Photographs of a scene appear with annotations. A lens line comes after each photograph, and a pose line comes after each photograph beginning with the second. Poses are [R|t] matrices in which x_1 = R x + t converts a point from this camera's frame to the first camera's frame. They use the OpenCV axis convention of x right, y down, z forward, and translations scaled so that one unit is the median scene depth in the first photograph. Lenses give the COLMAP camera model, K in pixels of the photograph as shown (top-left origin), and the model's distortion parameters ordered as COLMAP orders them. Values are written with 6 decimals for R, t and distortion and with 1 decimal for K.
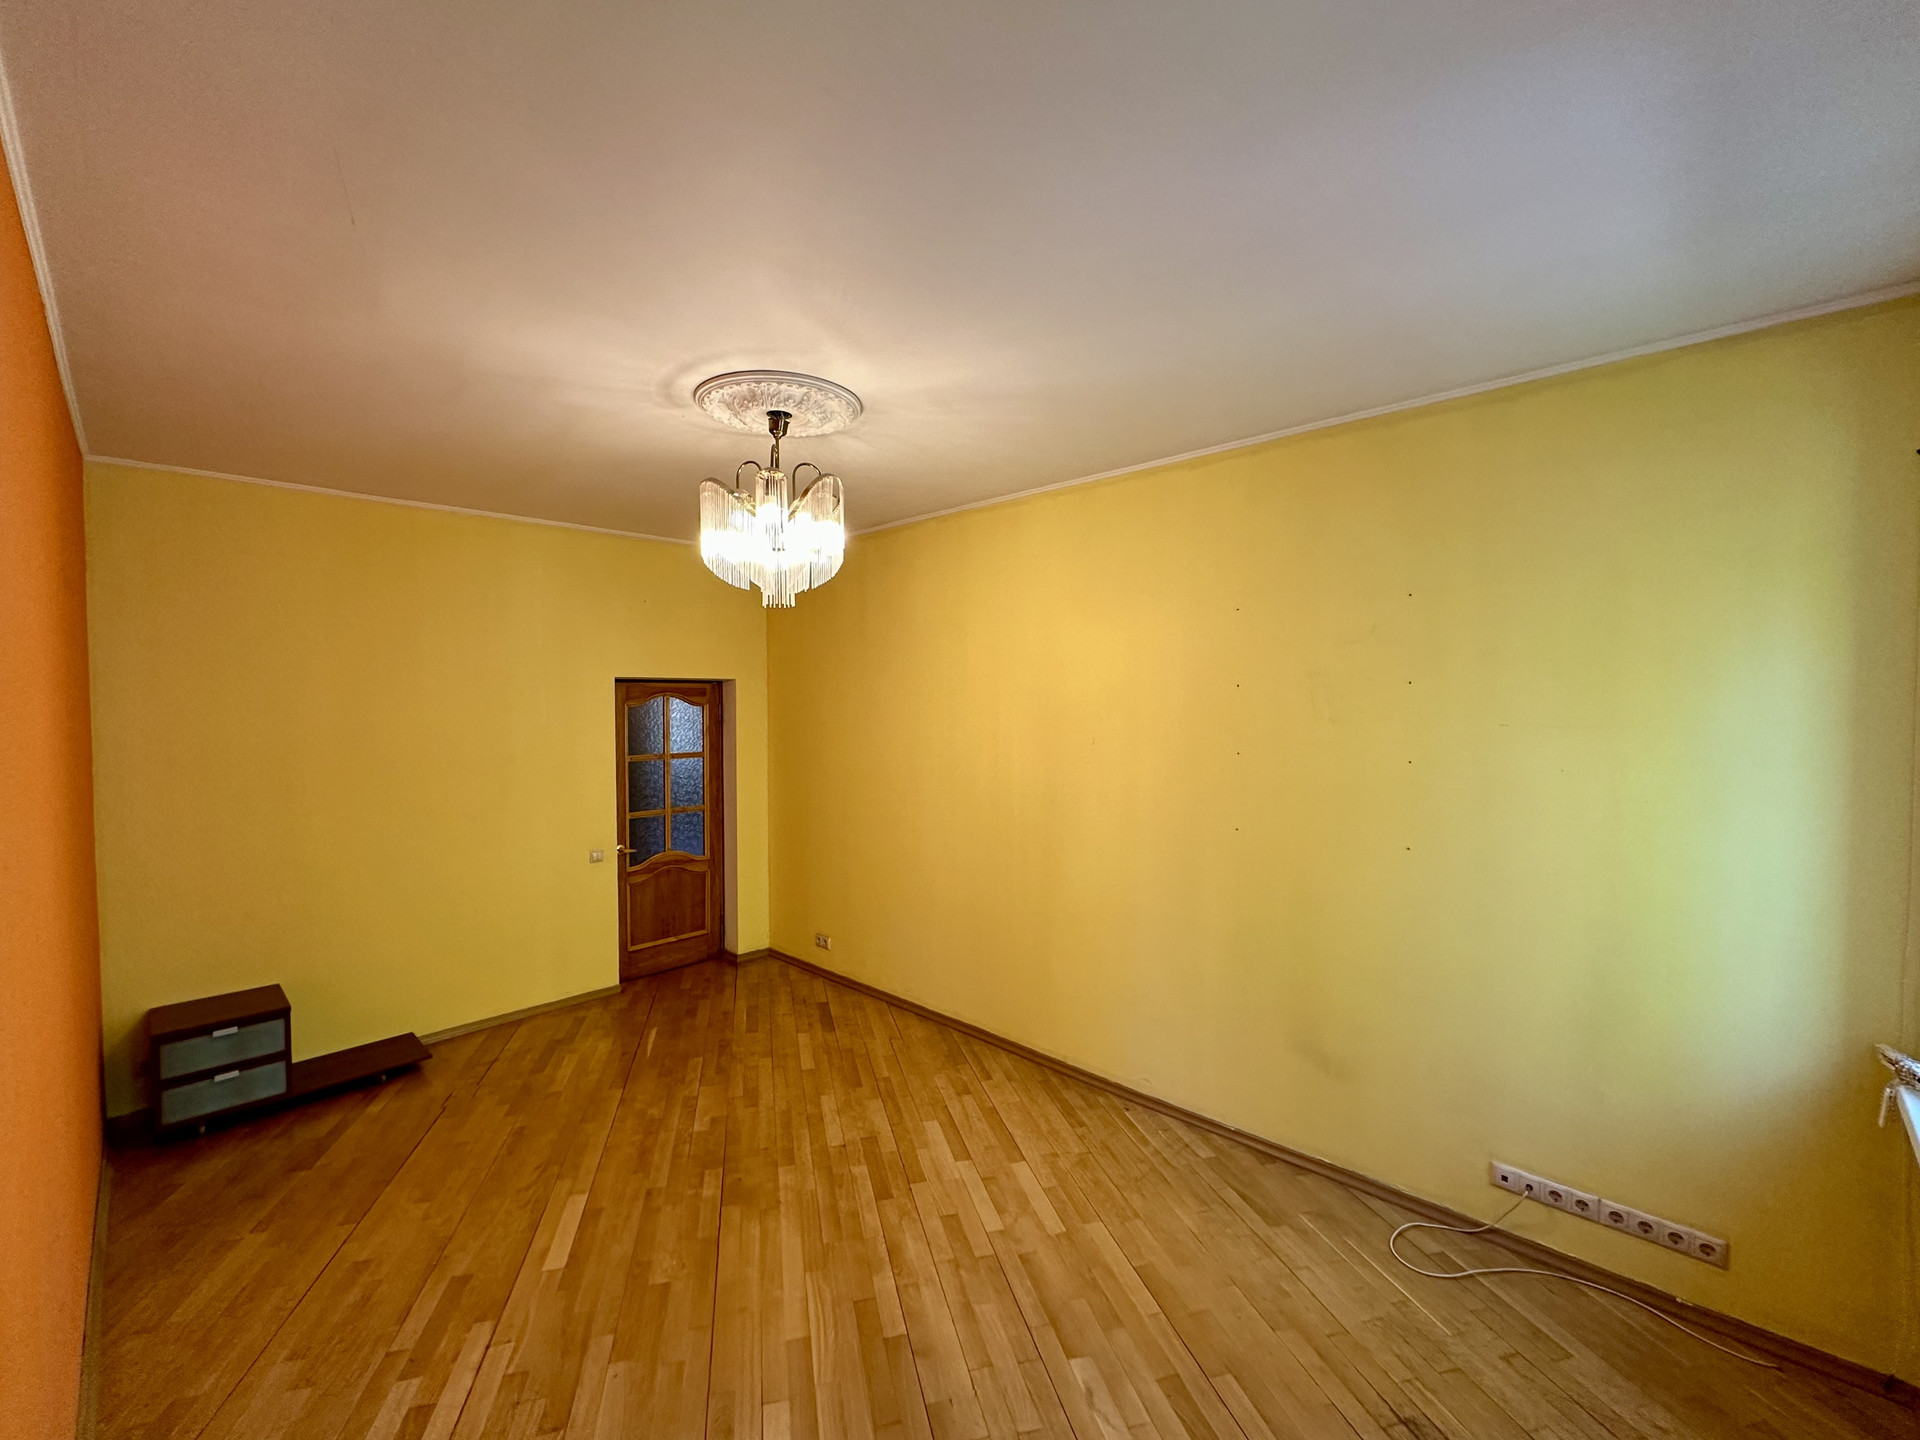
lens RADIAL K [[771.2, 0, 959.9], [0, 771.2, 719.4], [0, 0, 1]] dist [-0.000458, 0.000074]
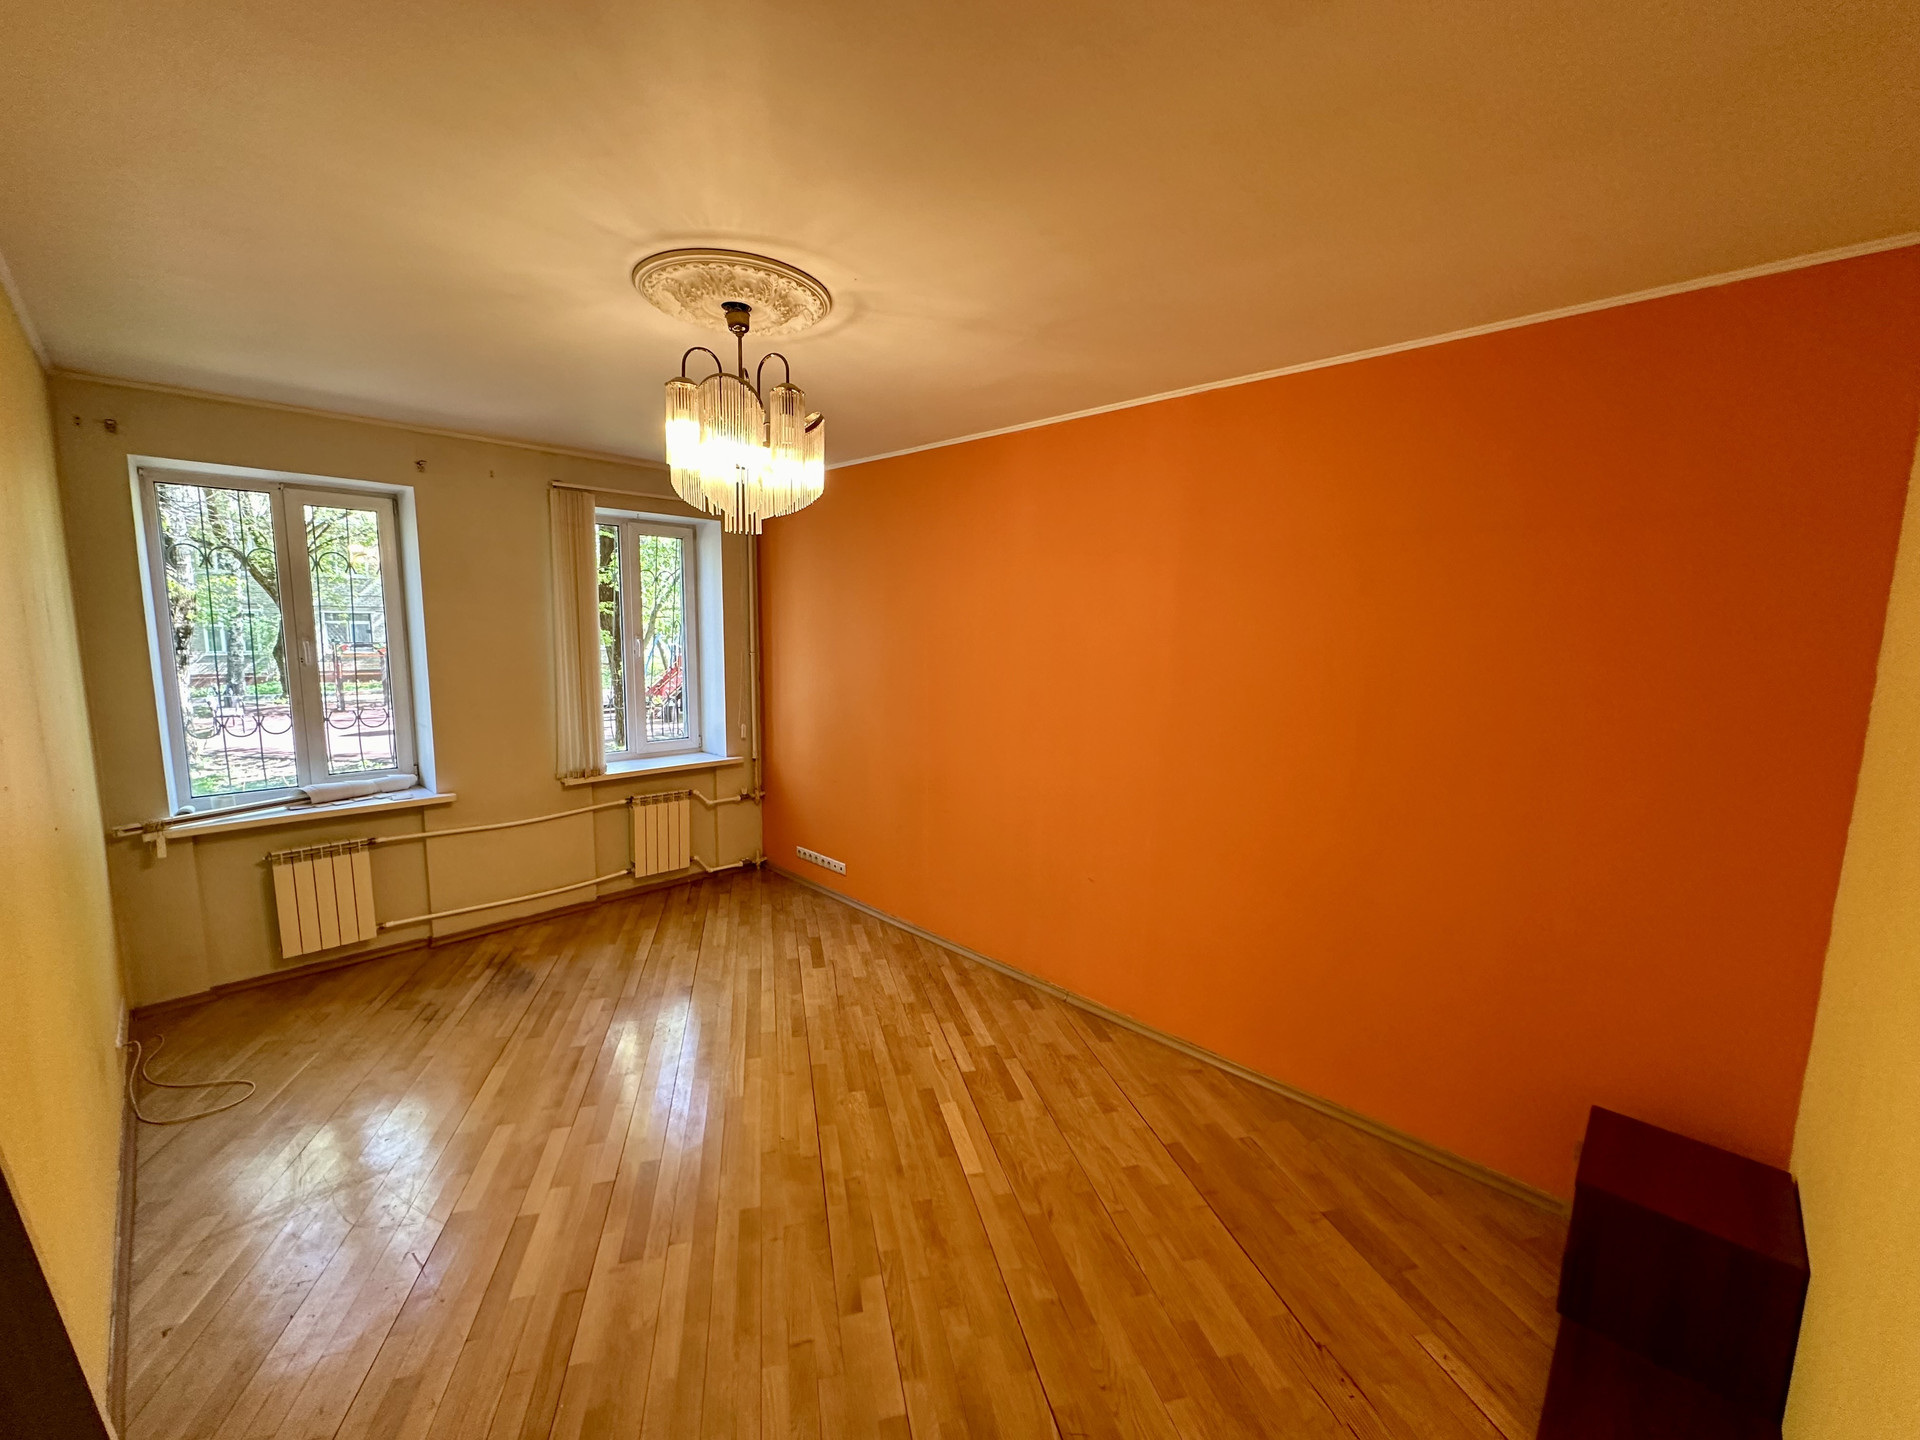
lens RADIAL K [[771.2, 0, 958.6], [0, 771.2, 721.7], [0, 0, 1]] dist [-0.000458, 0.000074]
pose [[-0.999880, -0.013428, 0.007740, -0.481558], [-0.011984, 0.986503, 0.163305, -0.076724], [-0.009828, 0.163193, -0.986545, 1.860612]]
